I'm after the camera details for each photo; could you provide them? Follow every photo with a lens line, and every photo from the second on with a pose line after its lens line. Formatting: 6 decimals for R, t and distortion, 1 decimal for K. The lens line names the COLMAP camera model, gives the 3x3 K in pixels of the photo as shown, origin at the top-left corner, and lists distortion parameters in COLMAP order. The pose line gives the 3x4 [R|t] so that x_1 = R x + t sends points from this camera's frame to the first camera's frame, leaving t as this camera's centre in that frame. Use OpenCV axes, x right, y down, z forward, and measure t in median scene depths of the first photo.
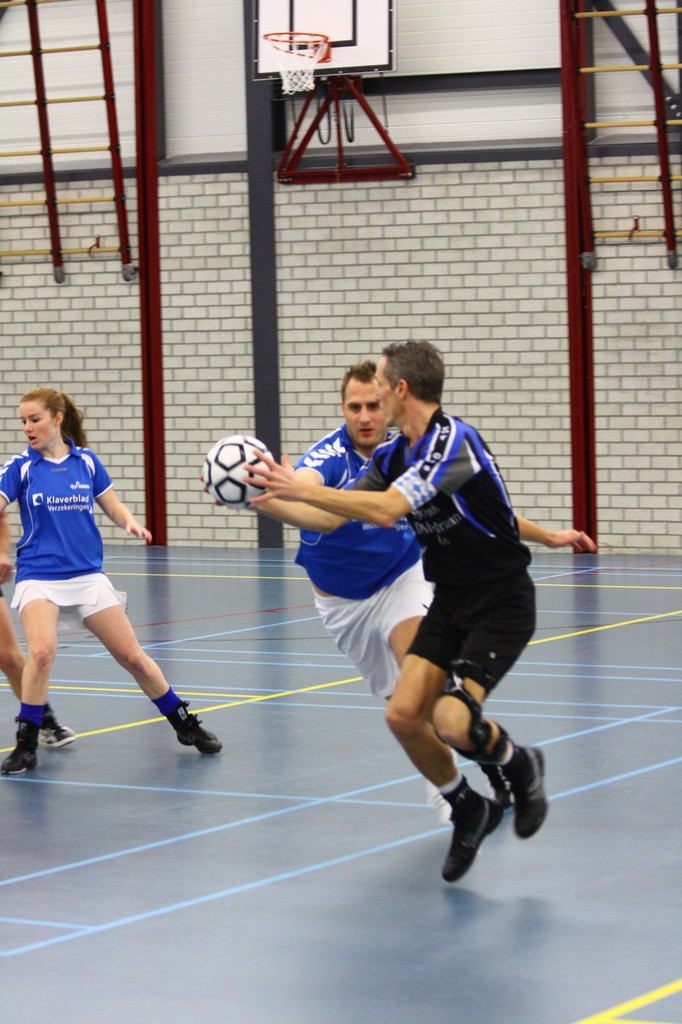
lens RADIAL K [[3498.9, 0, 341.0], [0, 3498.9, 512.0], [0, 0, 1]] dist [-0.162605, -2.788501]
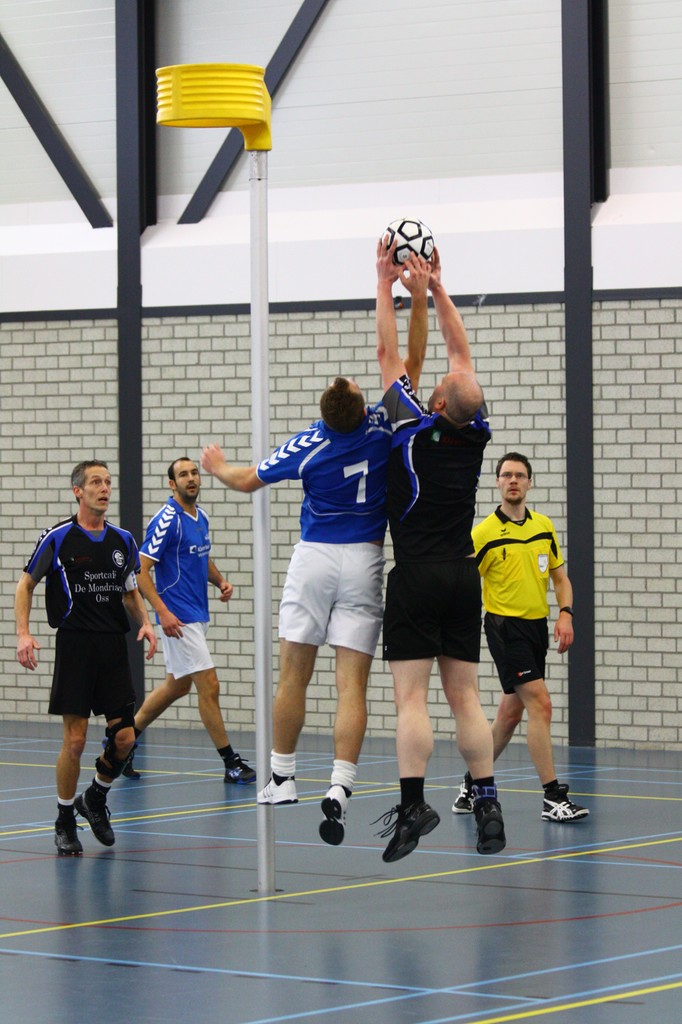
lens RADIAL K [[4284.6, 0, 341.0], [0, 4284.6, 512.0], [0, 0, 1]] dist [-0.226777, 1.953062]
pose [[0.991496, 0.019237, -0.128707, 0.134145], [-0.025087, 0.998717, -0.043989, 0.001627], [0.127696, 0.046844, 0.990707, -0.080957]]
